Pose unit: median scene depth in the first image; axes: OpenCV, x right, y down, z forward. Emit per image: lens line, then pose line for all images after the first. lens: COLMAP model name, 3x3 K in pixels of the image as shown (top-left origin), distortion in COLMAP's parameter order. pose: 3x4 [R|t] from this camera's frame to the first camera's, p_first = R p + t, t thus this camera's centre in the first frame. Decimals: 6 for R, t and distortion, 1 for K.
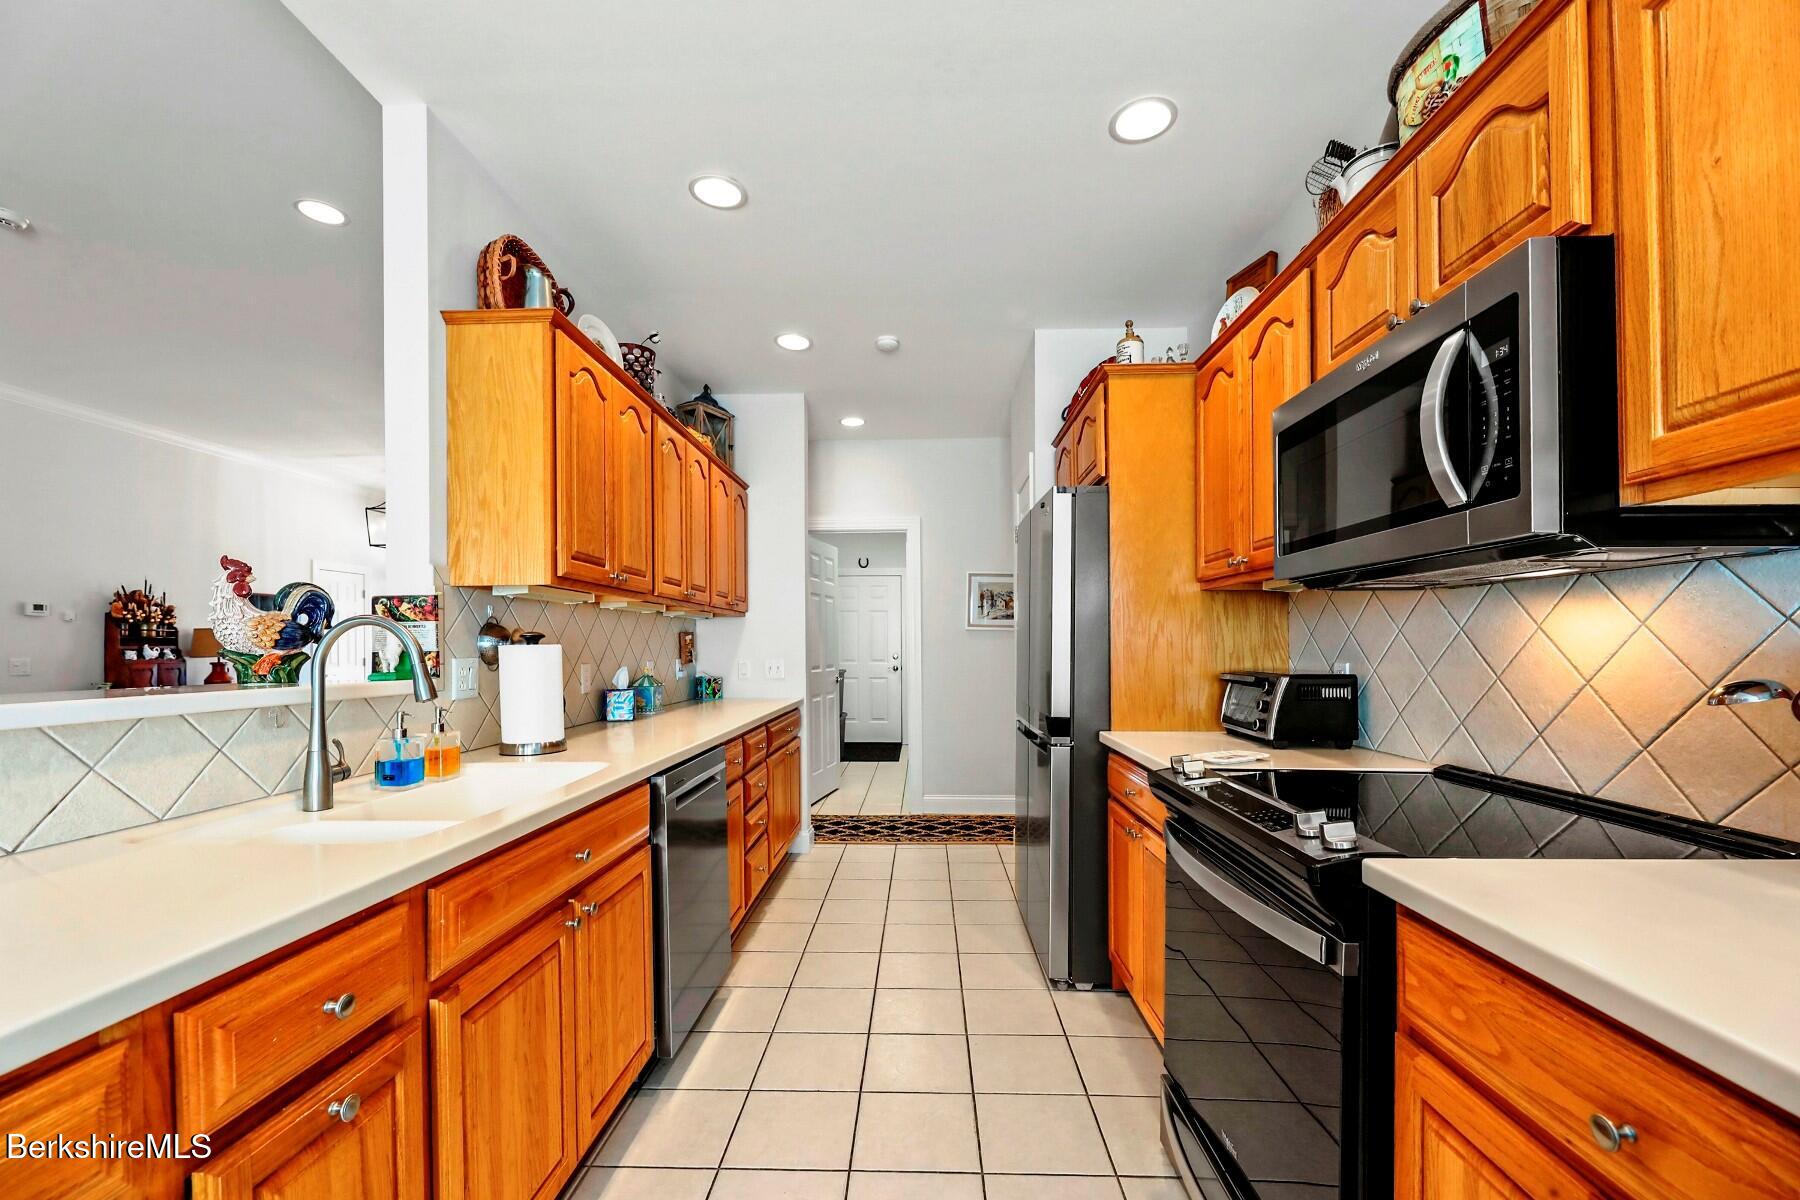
lens RADIAL K [[739.7, 0, 890.6], [0, 739.7, 639.2], [0, 0, 1]] dist [0.002462, -0.004561]
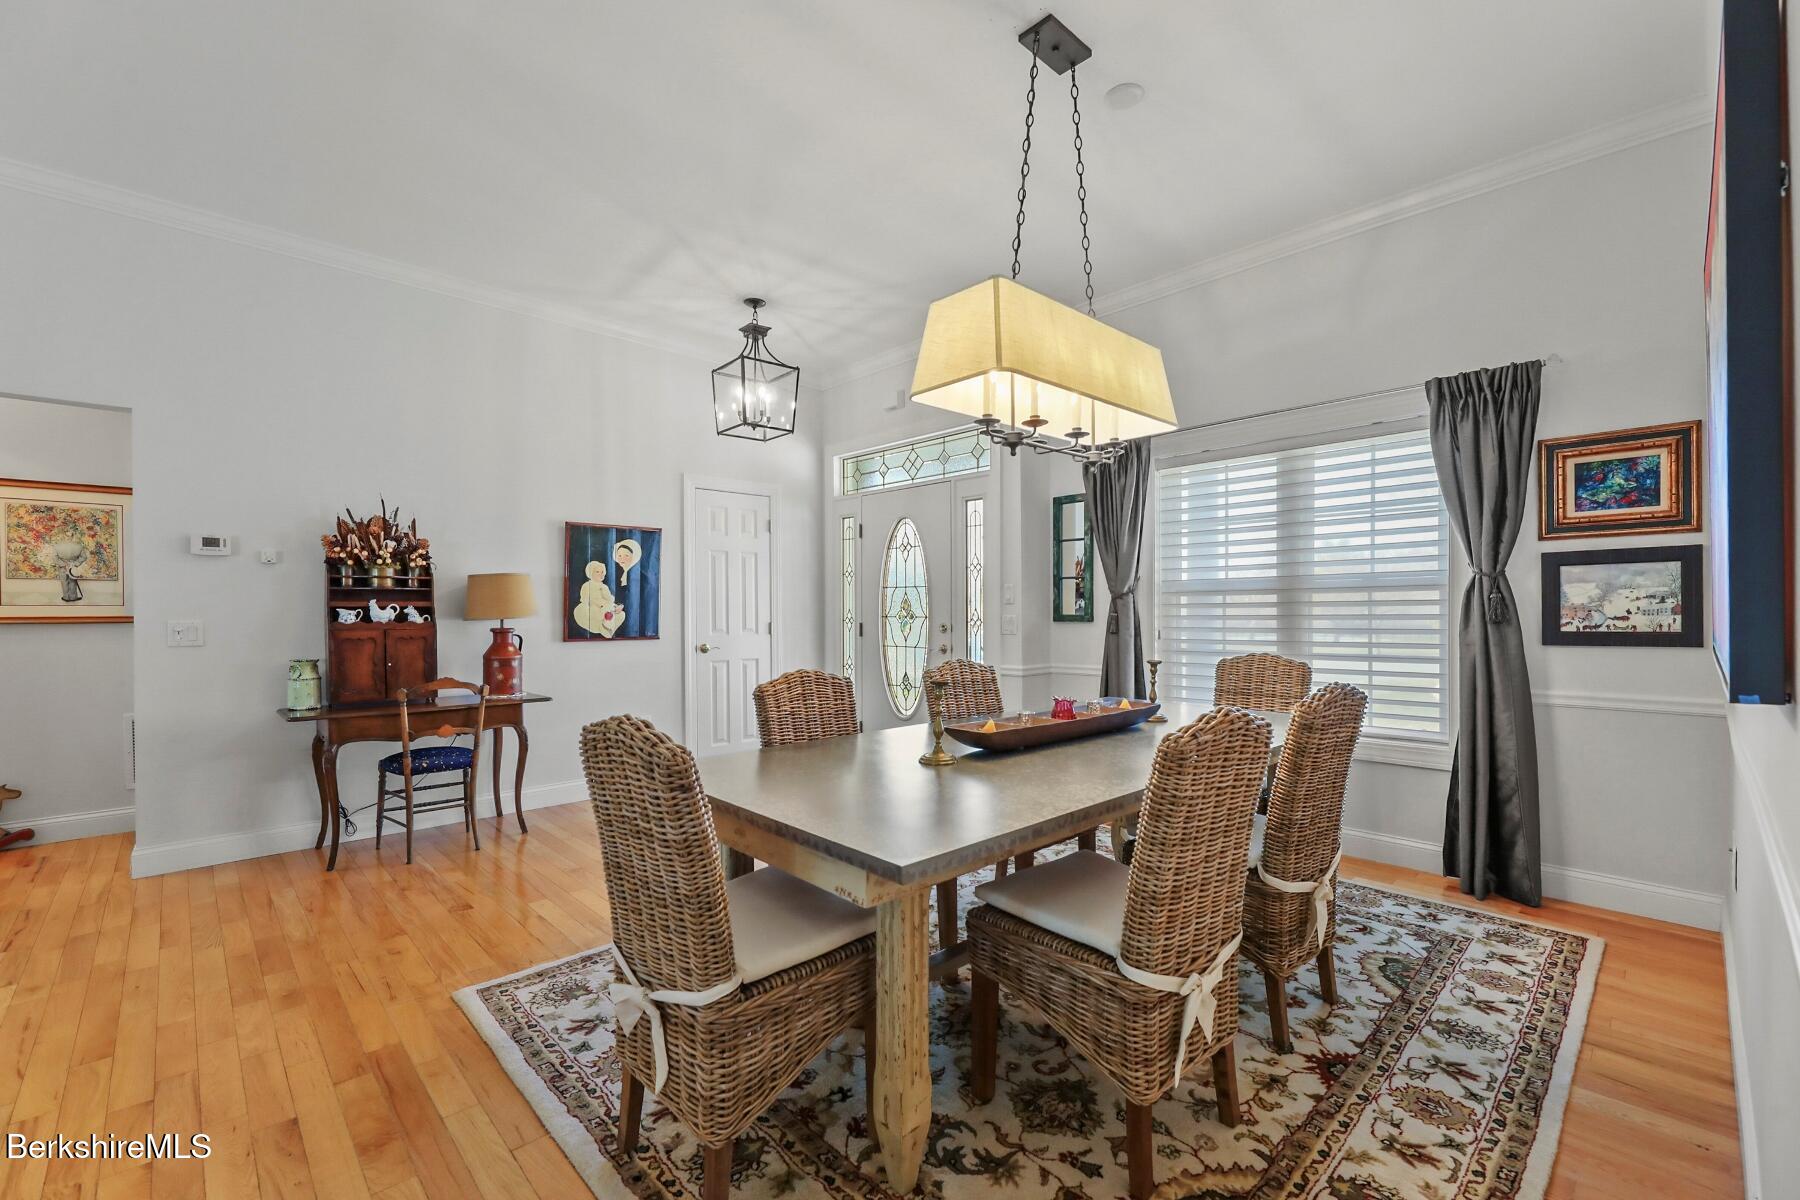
lens RADIAL K [[757.4, 0, 892.0], [0, 757.4, 615.7], [0, 0, 1]] dist [0.000360, -0.002735]
pose [[0.721645, 0.008648, -0.692210, -0.600418], [0.004531, 0.999842, 0.017215, 0.031562], [0.692249, -0.015559, 0.721491, 2.282375]]
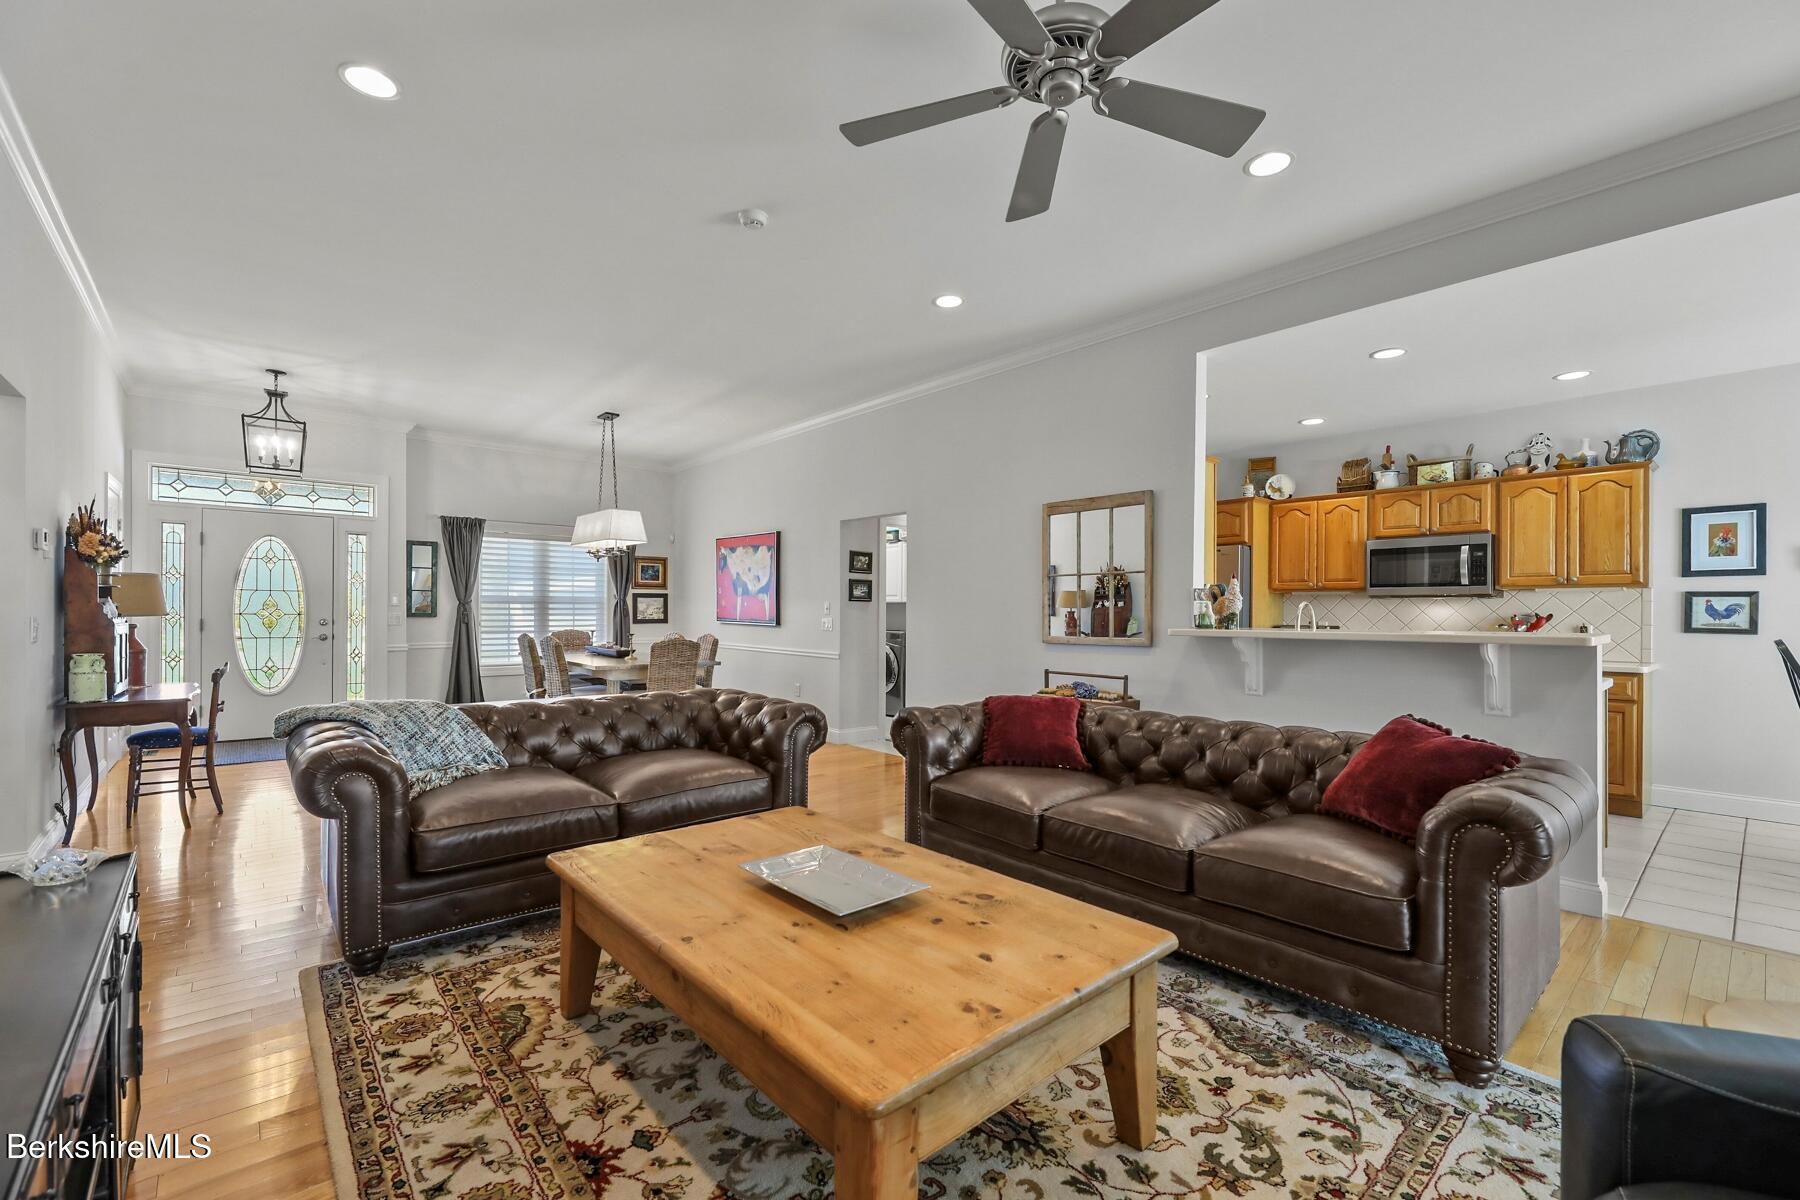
lens RADIAL K [[757.4, 0, 892.0], [0, 757.4, 615.7], [0, 0, 1]] dist [0.000360, -0.002735]
pose [[0.725158, 0.008164, 0.688534, -2.591532], [-0.017201, 0.999832, 0.006261, 0.018972], [-0.688367, -0.016384, 0.725177, 0.037968]]
